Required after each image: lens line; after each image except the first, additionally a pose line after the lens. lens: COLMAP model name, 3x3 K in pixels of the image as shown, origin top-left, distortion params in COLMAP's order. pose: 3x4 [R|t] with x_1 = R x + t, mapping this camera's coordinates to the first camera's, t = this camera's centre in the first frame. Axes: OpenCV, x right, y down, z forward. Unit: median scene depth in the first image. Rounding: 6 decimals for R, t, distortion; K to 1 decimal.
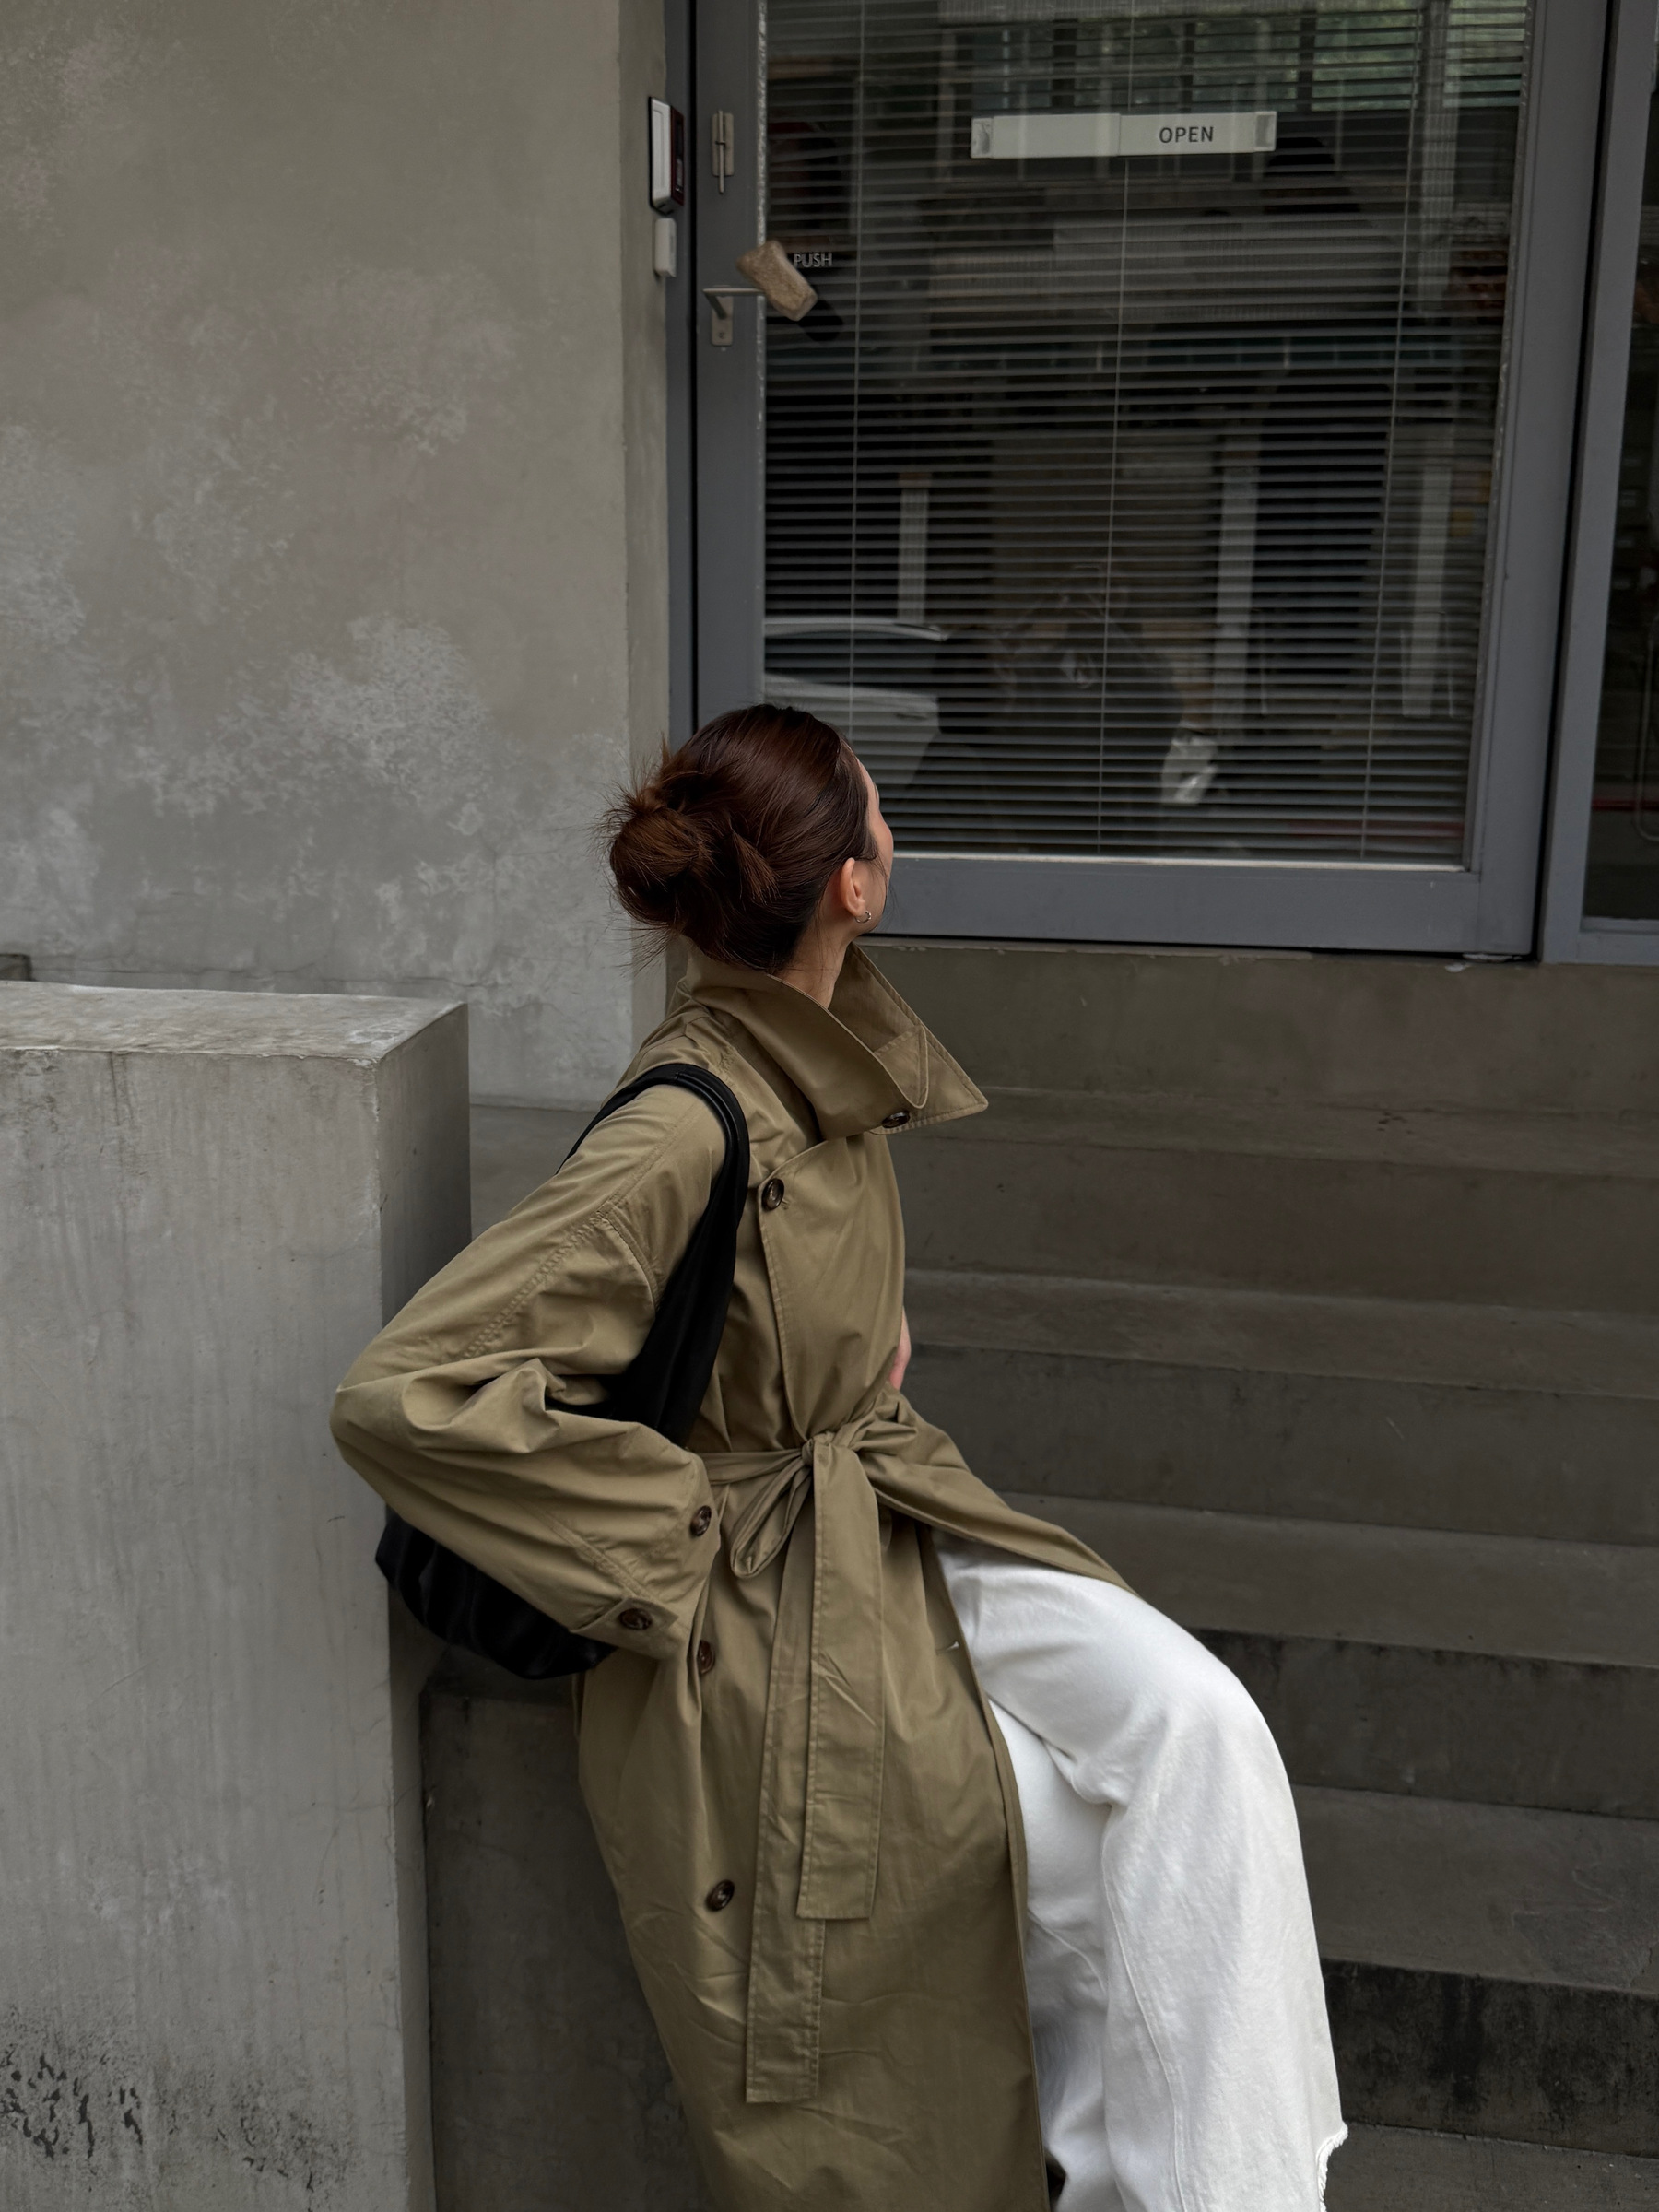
lens RADIAL K [[1995.5, 0, 962.4], [0, 1995.5, 1020.7], [0, 0, 1]] dist [0.057627, -0.052615]
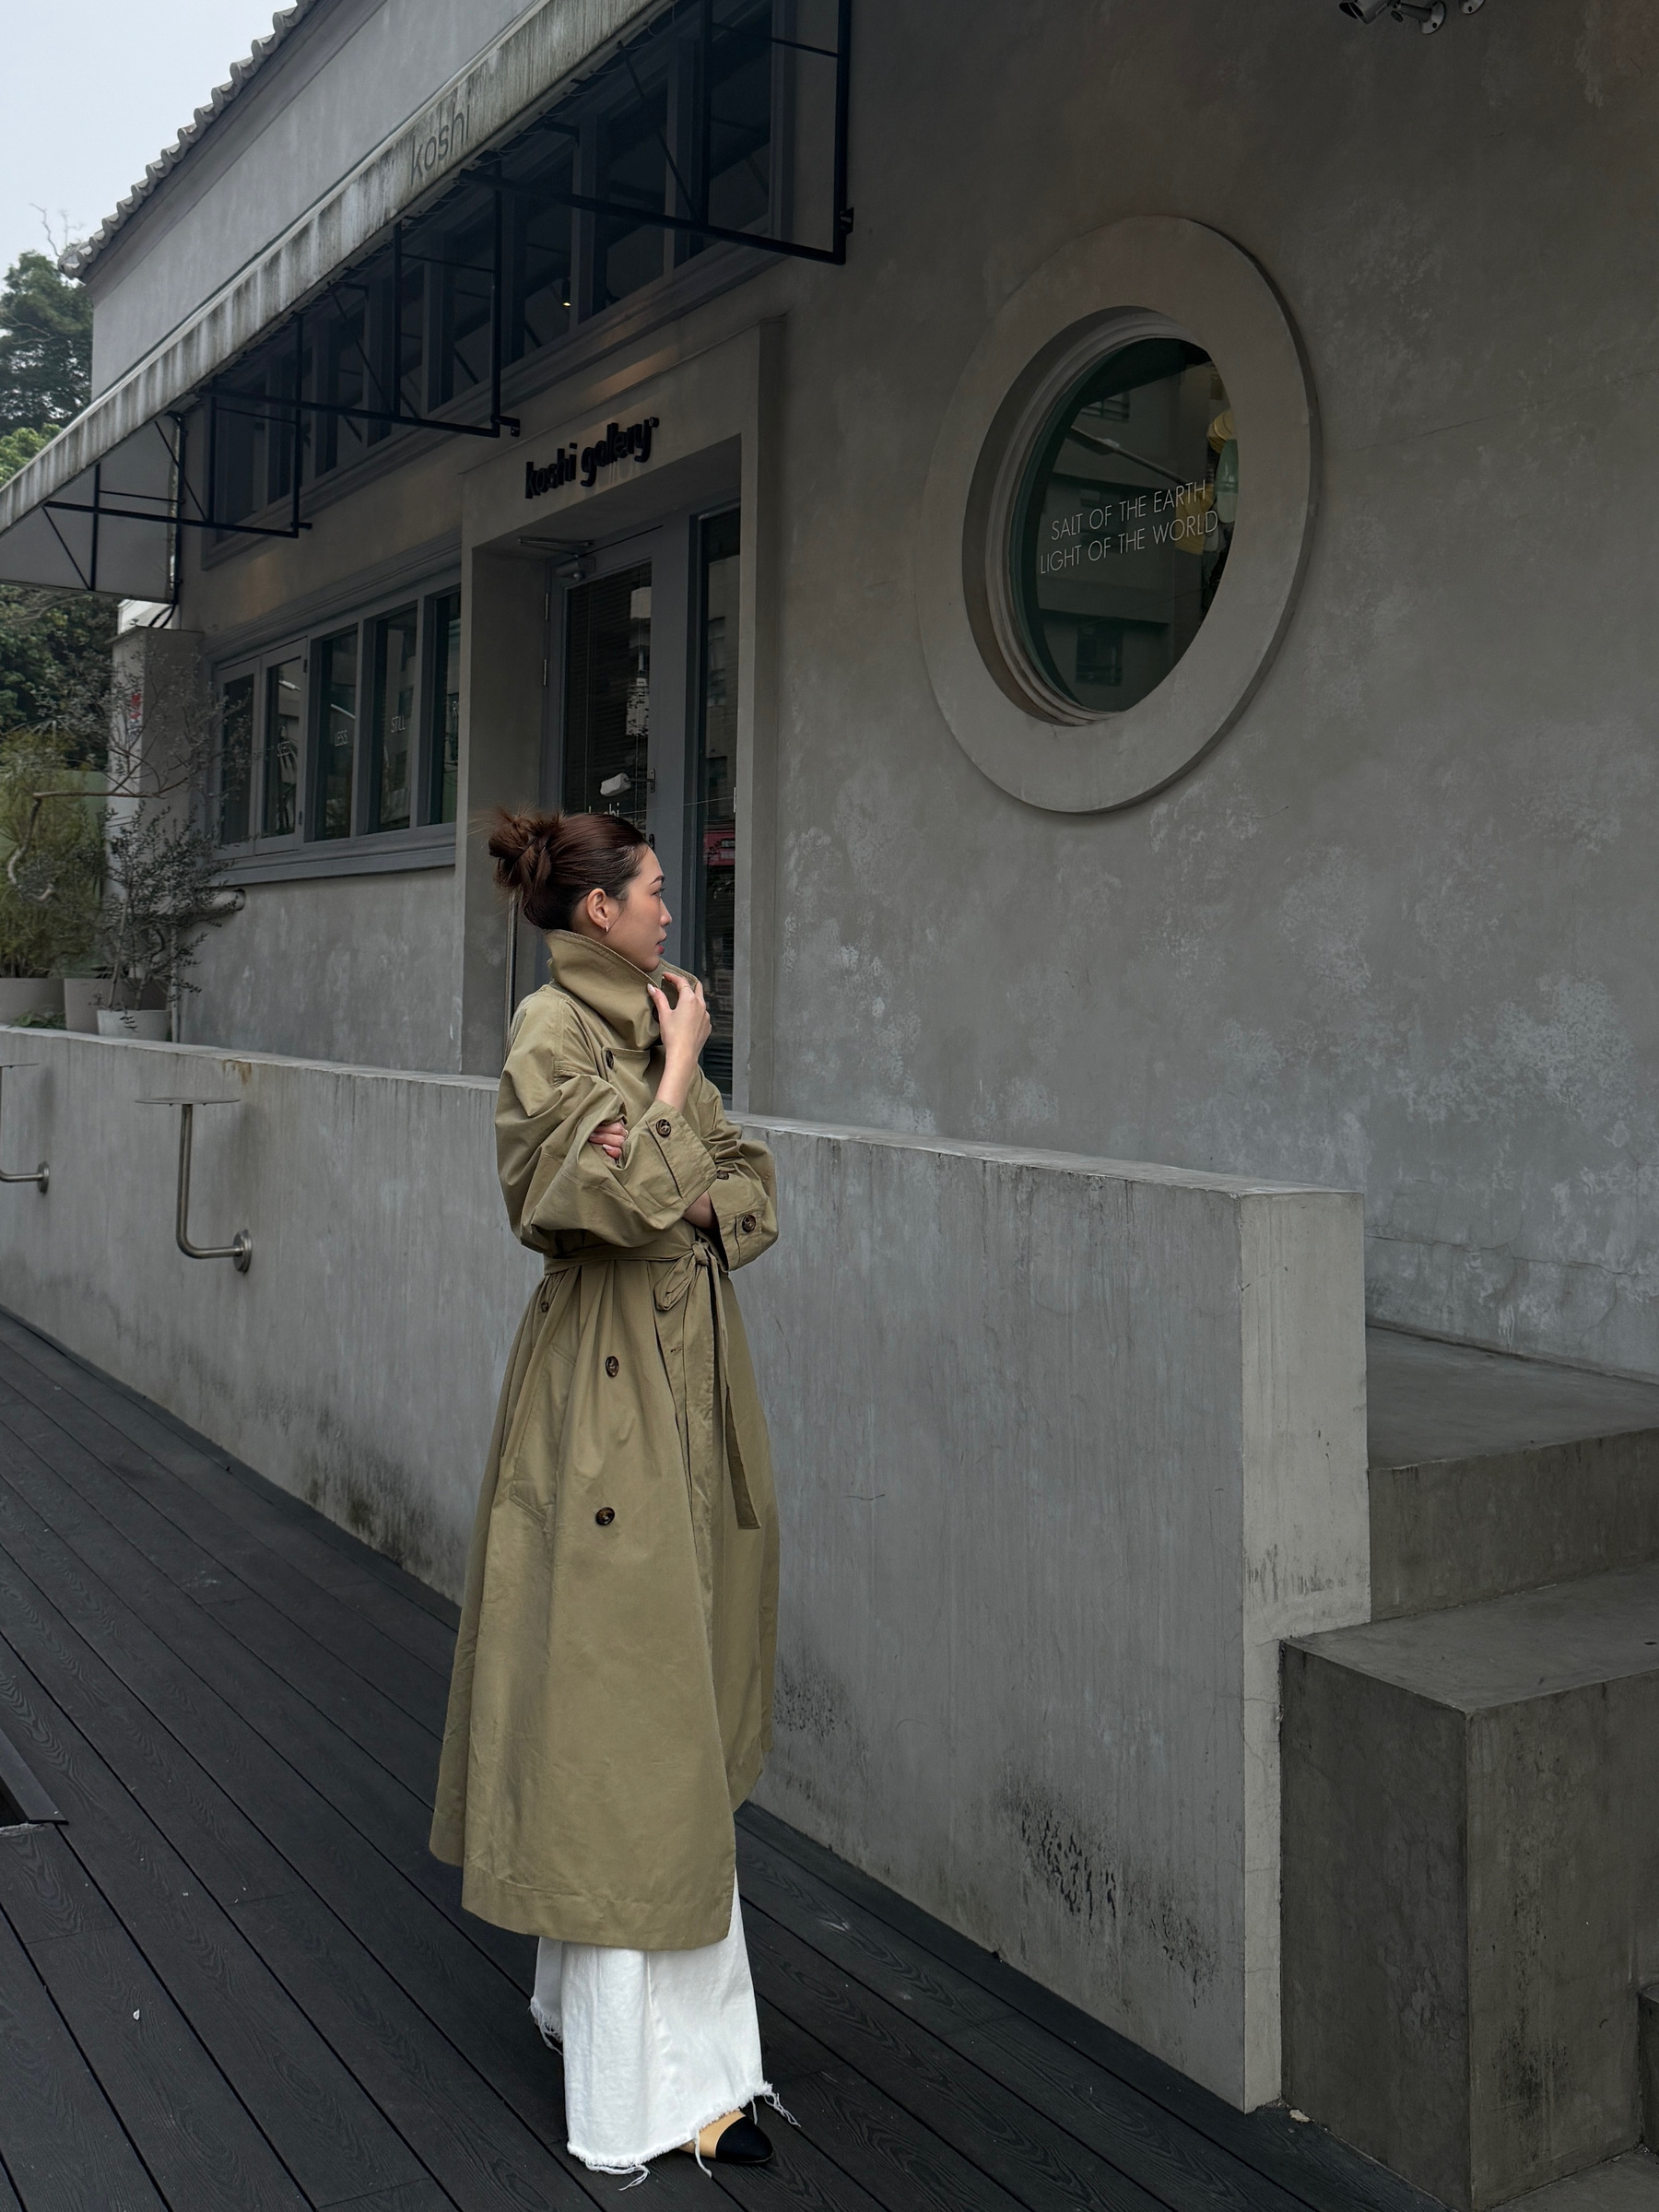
lens RADIAL K [[2178.8, 0, 742.4], [0, 2178.8, 894.0], [0, 0, 1]] dist [0.038605, 0.000000]
pose [[0.640249, -0.026052, -0.767725, 0.474497], [-0.174597, 0.968331, -0.178466, 0.096549], [0.748062, 0.248305, 0.615425, -0.288846]]
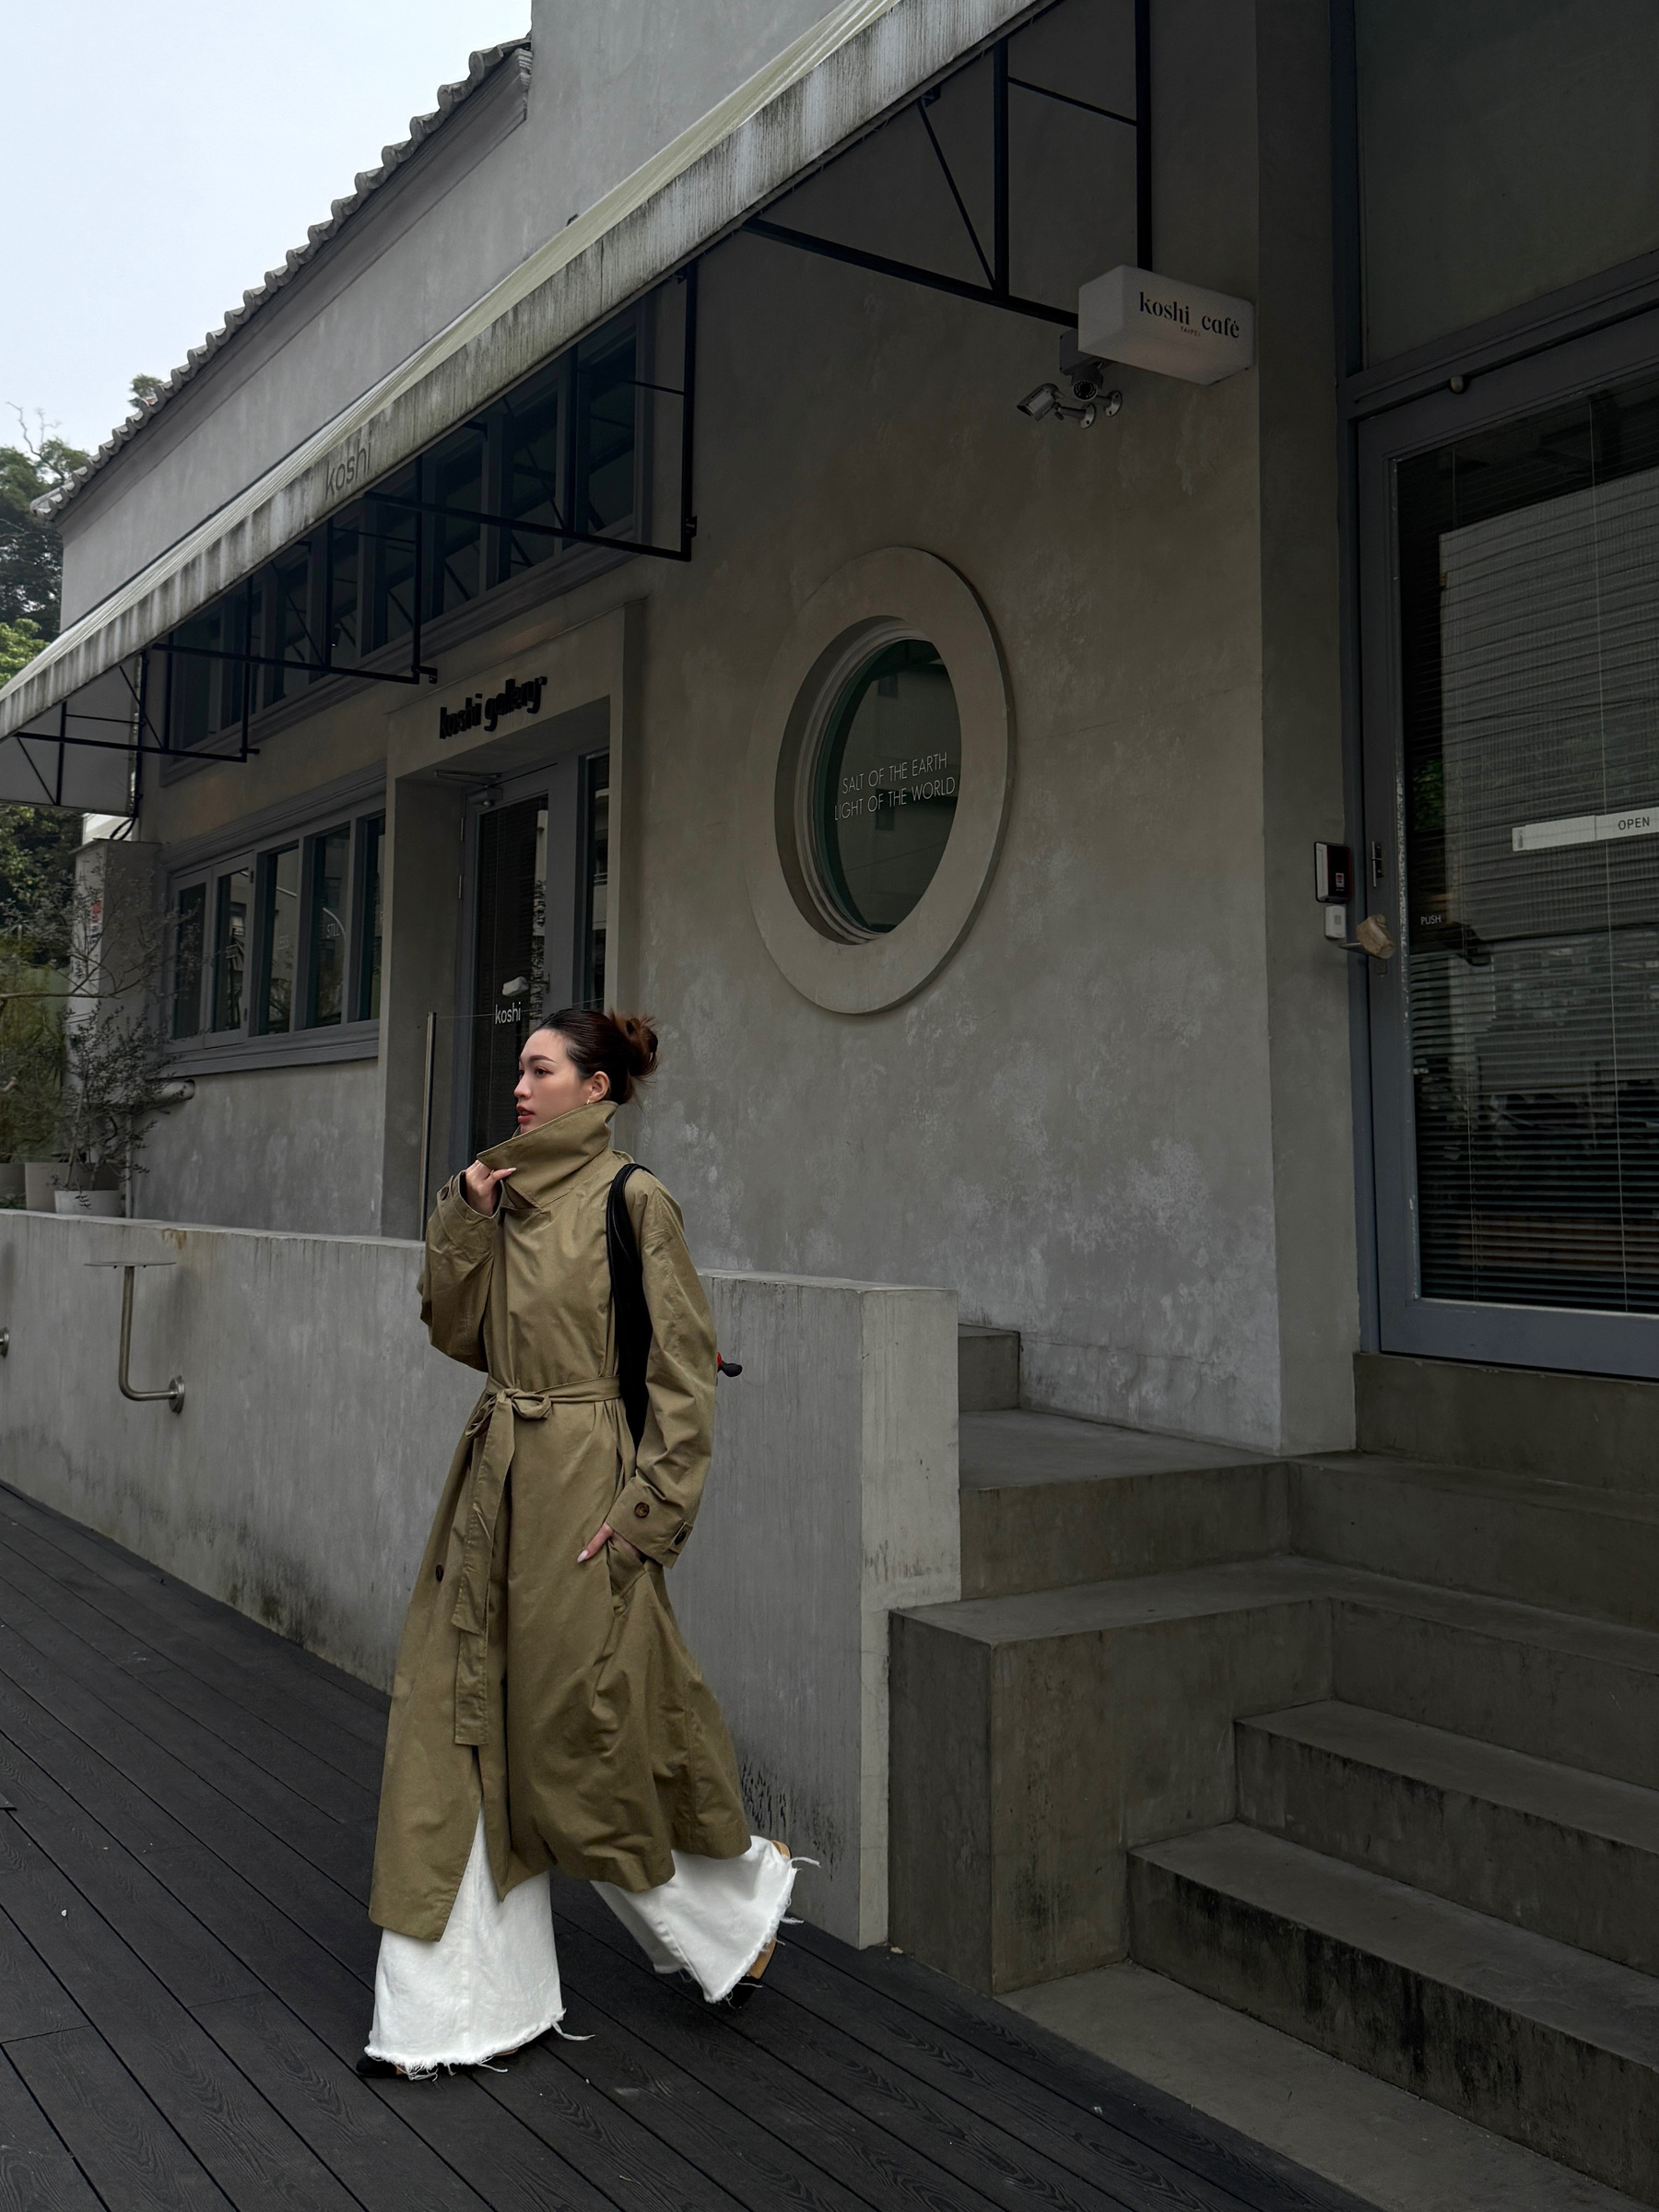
lens RADIAL K [[2178.8, 0, 823.4], [0, 2178.8, 978.5], [0, 0, 1]] dist [0.038605, 0.000000]
pose [[0.675749, -0.062649, -0.734465, 0.932012], [-0.165162, 0.958181, -0.233690, 0.160611], [0.718391, 0.279221, 0.637142, -0.465293]]
